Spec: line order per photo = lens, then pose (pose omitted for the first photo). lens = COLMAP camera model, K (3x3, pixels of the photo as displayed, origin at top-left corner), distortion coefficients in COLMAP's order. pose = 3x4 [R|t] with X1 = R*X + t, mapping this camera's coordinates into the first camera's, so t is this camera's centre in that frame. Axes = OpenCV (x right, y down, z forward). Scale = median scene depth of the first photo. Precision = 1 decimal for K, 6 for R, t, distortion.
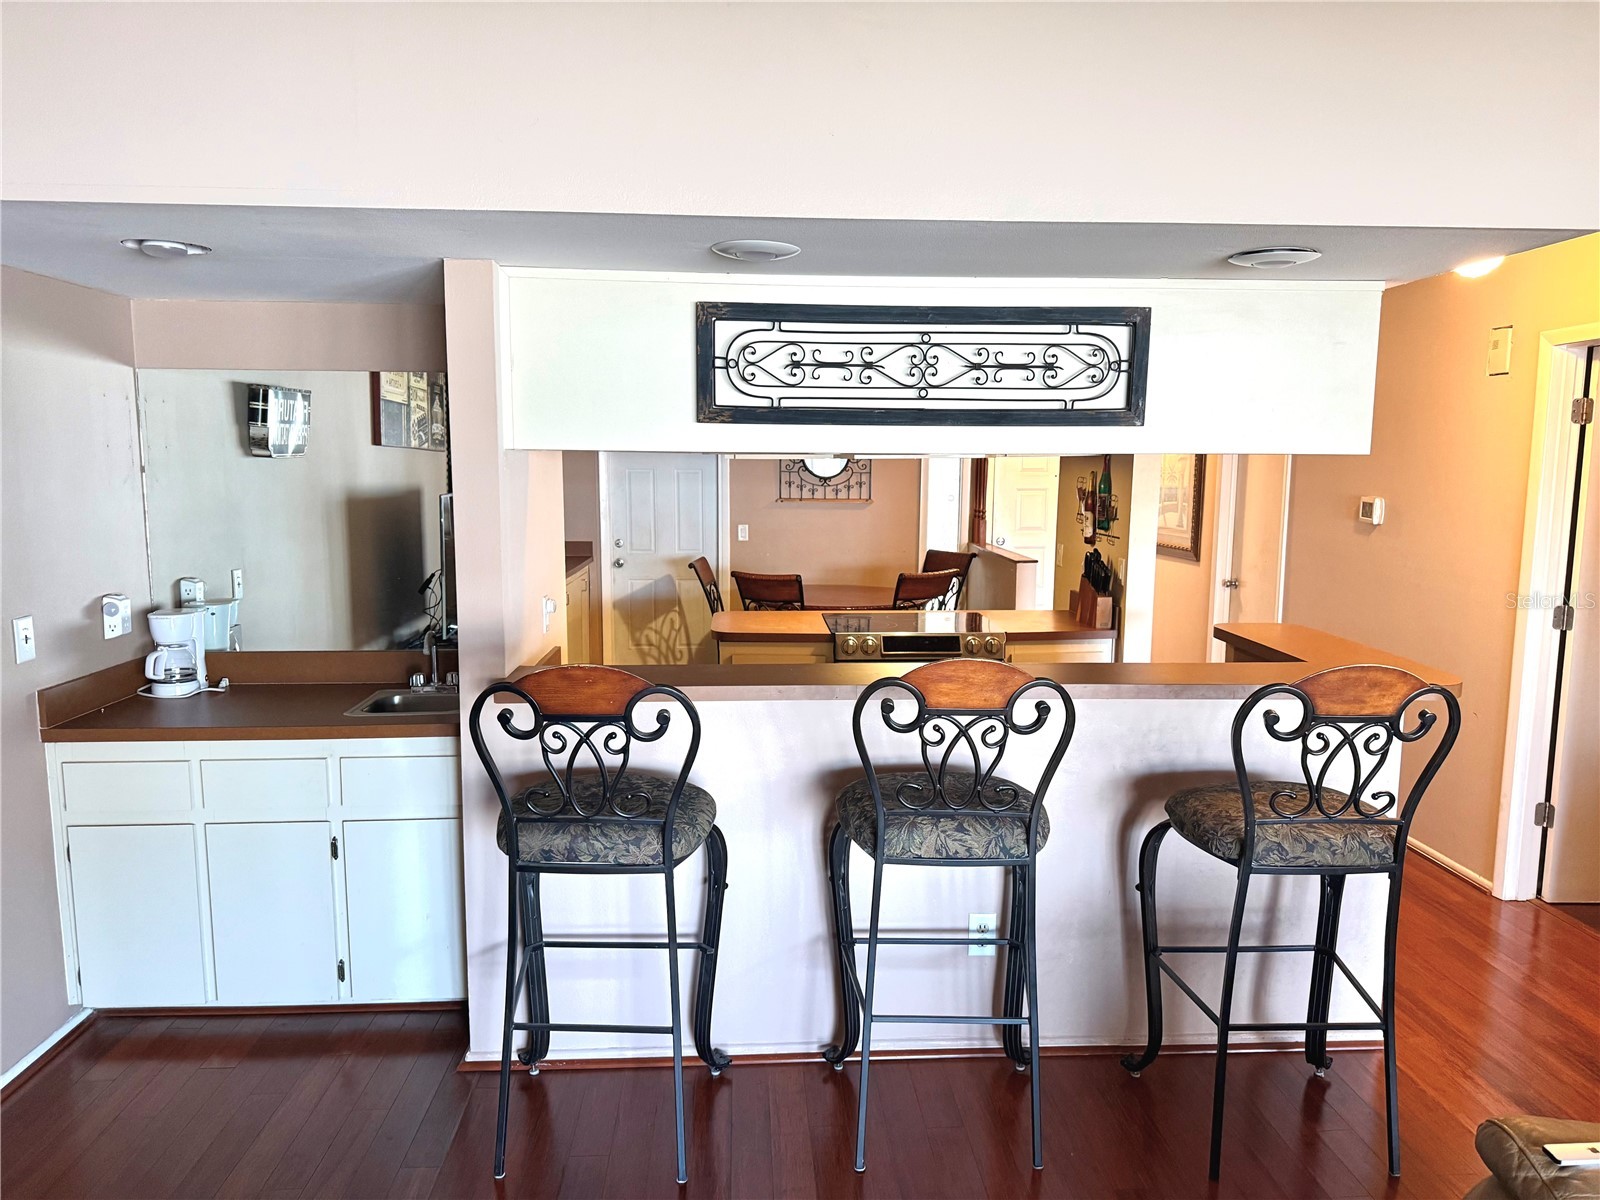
lens RADIAL K [[1132.0, 0, 800.3], [0, 1132.0, 606.7], [0, 0, 1]] dist [0.004037, -0.000455]
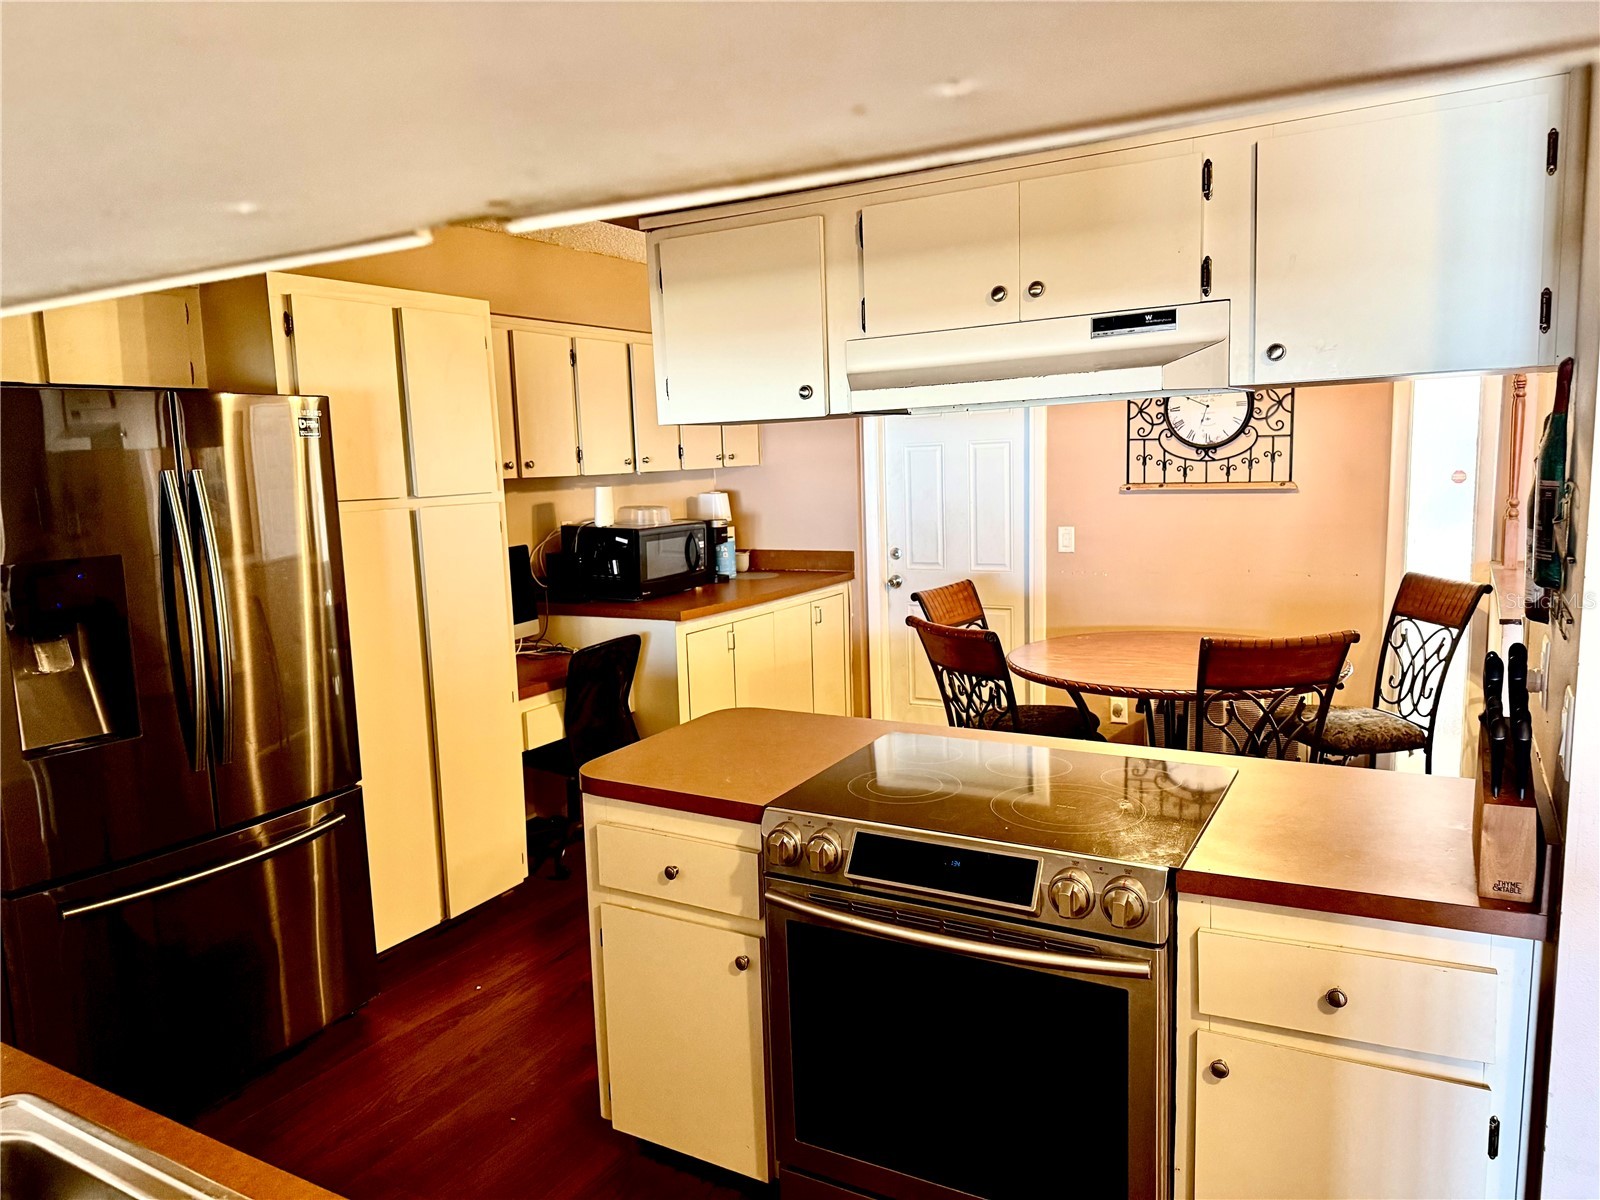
lens RADIAL K [[1132.0, 0, 800.2], [0, 1132.0, 597.3], [0, 0, 1]] dist [0.004037, -0.000455]
pose [[0.828523, 0.036214, -0.558782, 0.178159], [-0.027148, 0.999331, 0.024512, -0.044548], [0.559296, -0.005139, 0.828952, 0.395436]]
